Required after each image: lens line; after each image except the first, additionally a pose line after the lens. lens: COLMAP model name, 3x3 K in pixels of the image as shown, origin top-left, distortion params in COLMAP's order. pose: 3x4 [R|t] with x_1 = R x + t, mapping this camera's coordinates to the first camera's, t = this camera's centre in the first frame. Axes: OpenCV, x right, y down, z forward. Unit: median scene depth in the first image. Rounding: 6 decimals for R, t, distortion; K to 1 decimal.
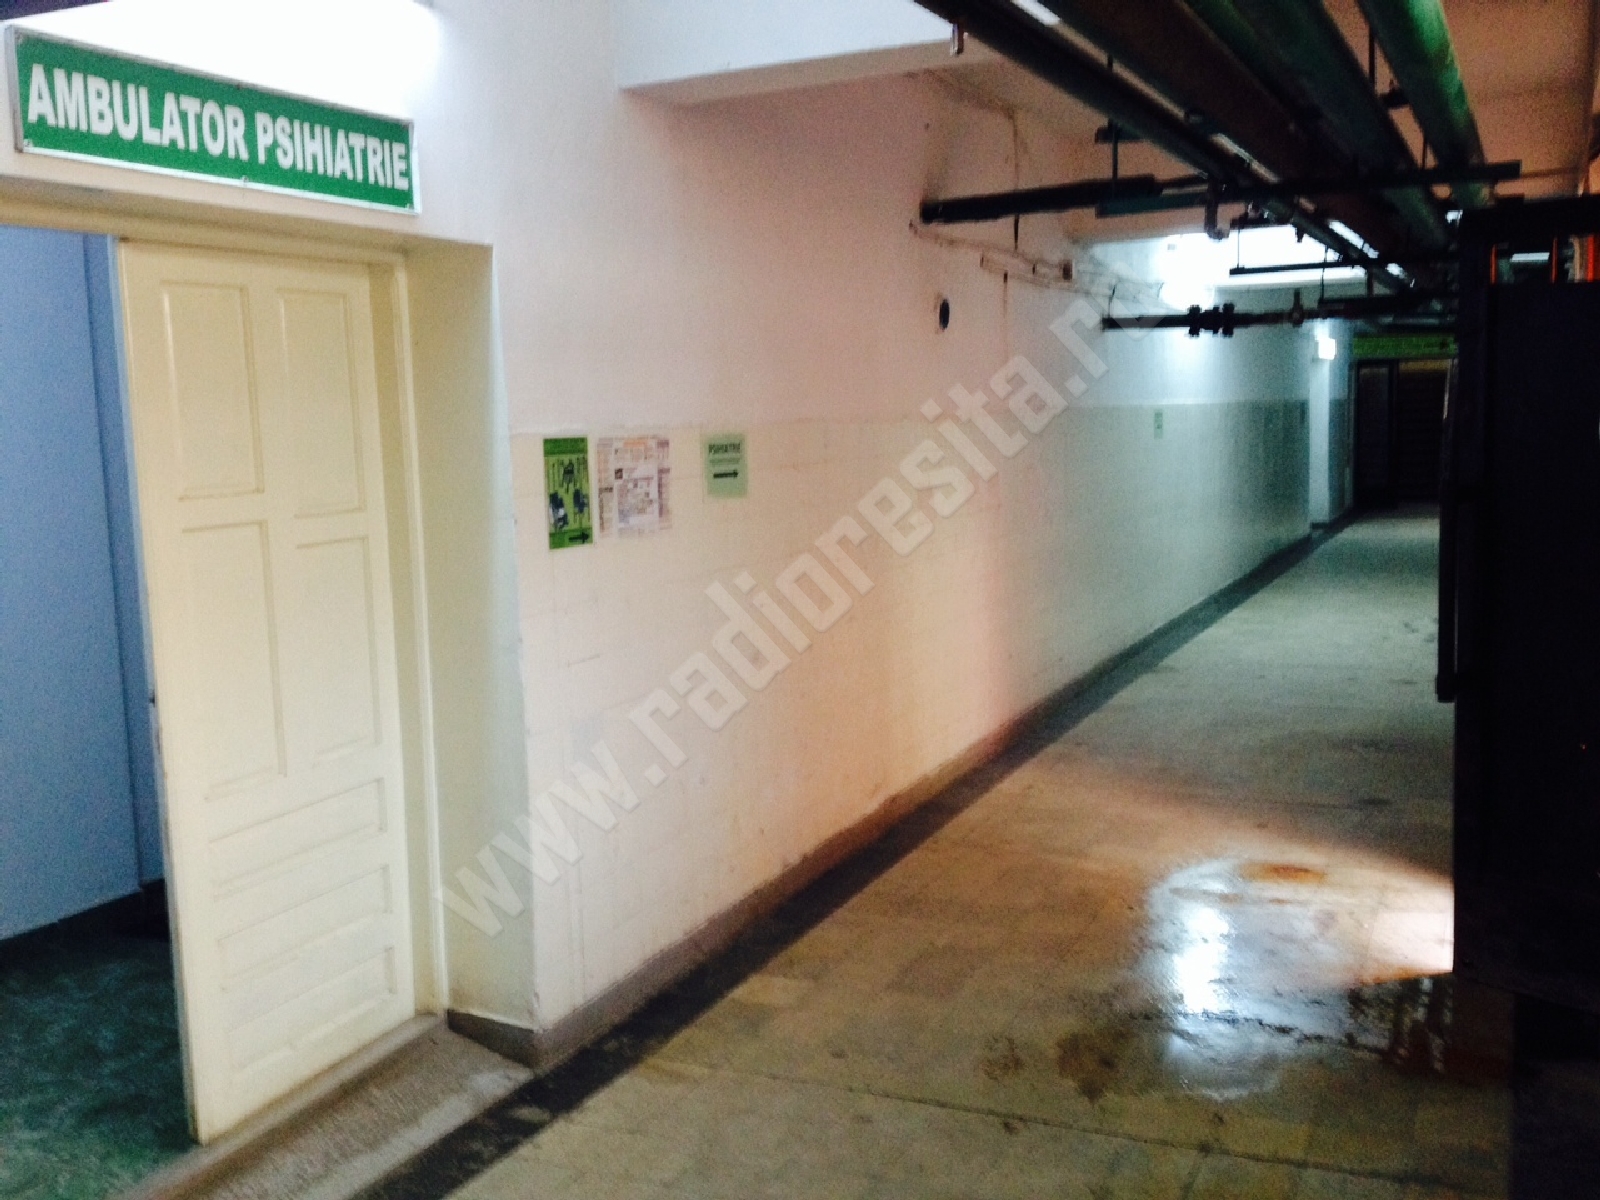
lens RADIAL K [[1530.2, 0, 802.5], [0, 1530.2, 620.1], [0, 0, 1]] dist [0.172718, -0.433554]
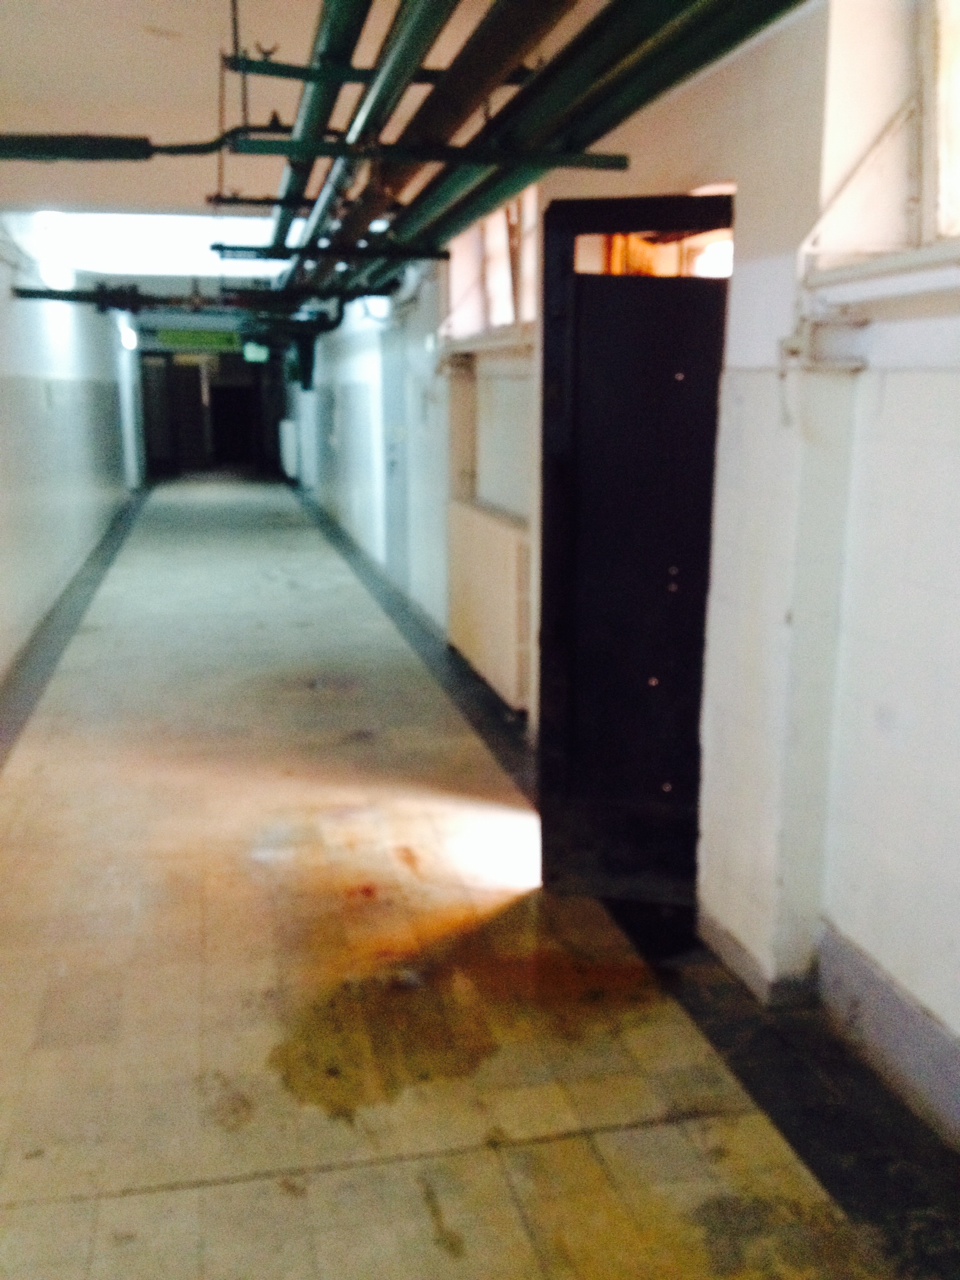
lens RADIAL K [[1224.2, 0, 495.3], [0, 1224.2, 641.8], [0, 0, 1]] dist [0.172718, -0.433554]
pose [[0.786946, -0.085498, 0.611069, -0.149535], [0.046725, 0.995767, 0.079150, -0.028078], [-0.615250, -0.033735, 0.787610, 0.311019]]
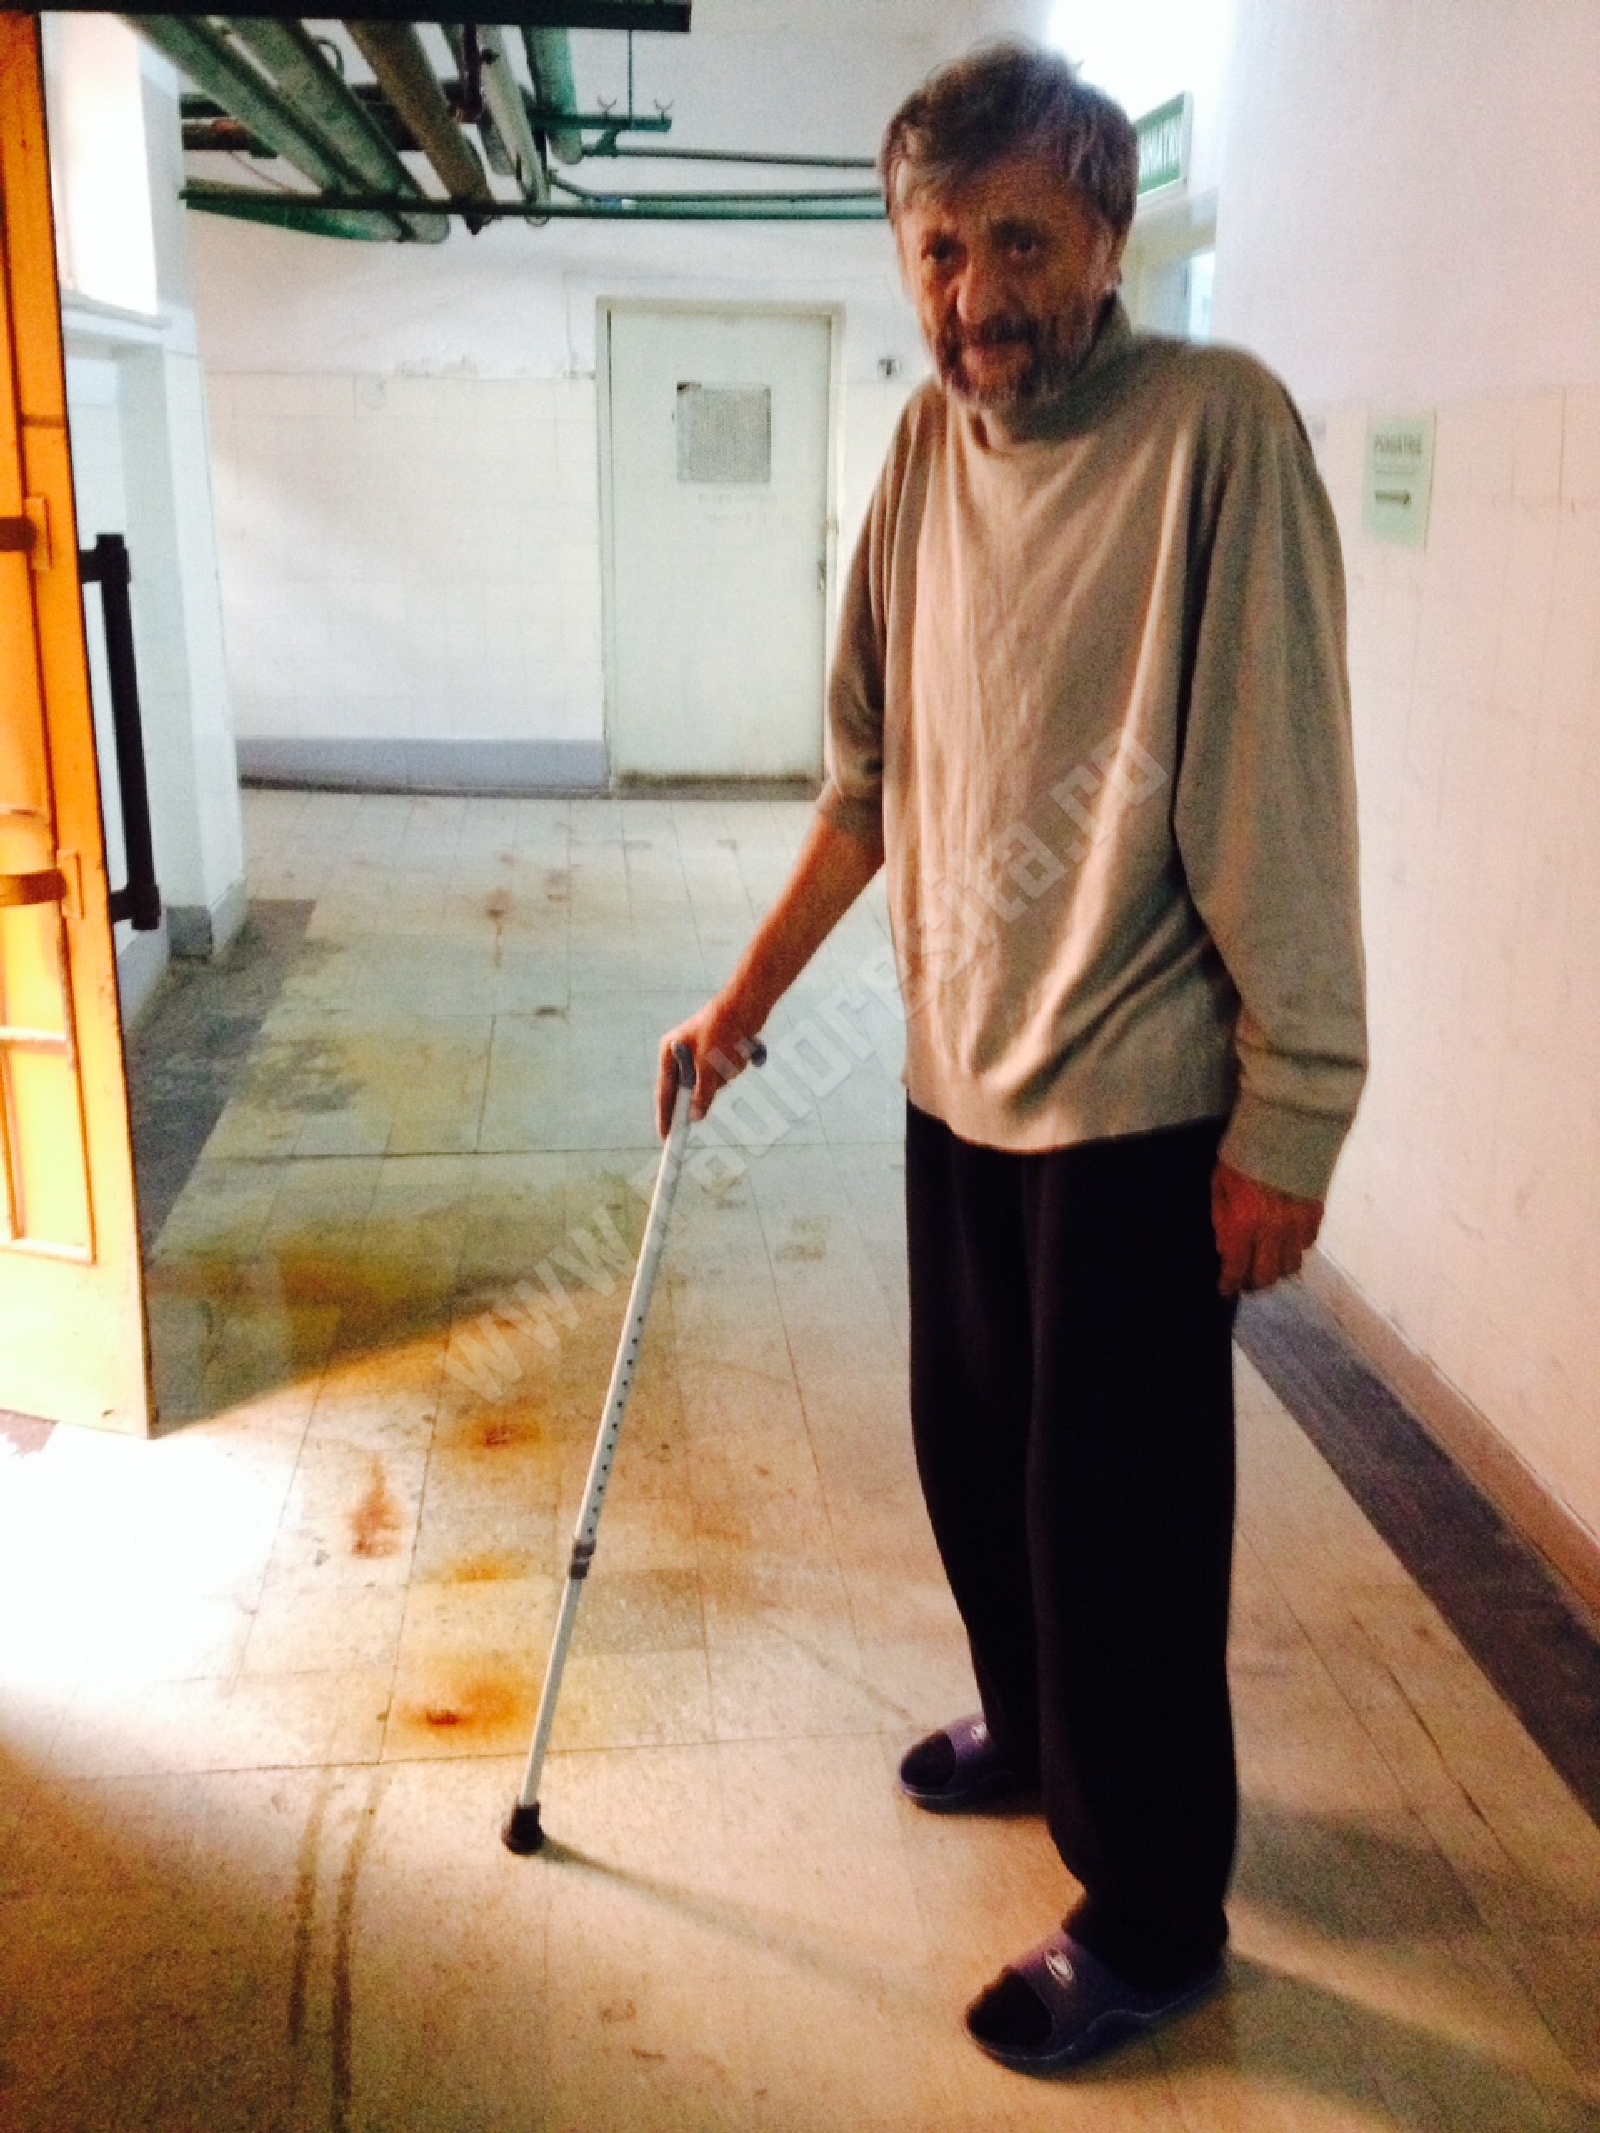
lens RADIAL K [[1977.5, 0, 793.5], [0, 1977.5, 1042.8], [0, 0, 1]] dist [0.208797, -0.487434]
pose [[-0.856978, 0.180387, -0.482752, 0.556362], [-0.039394, 0.911070, 0.410366, -0.222899], [0.513845, 0.370692, -0.773661, 1.661066]]
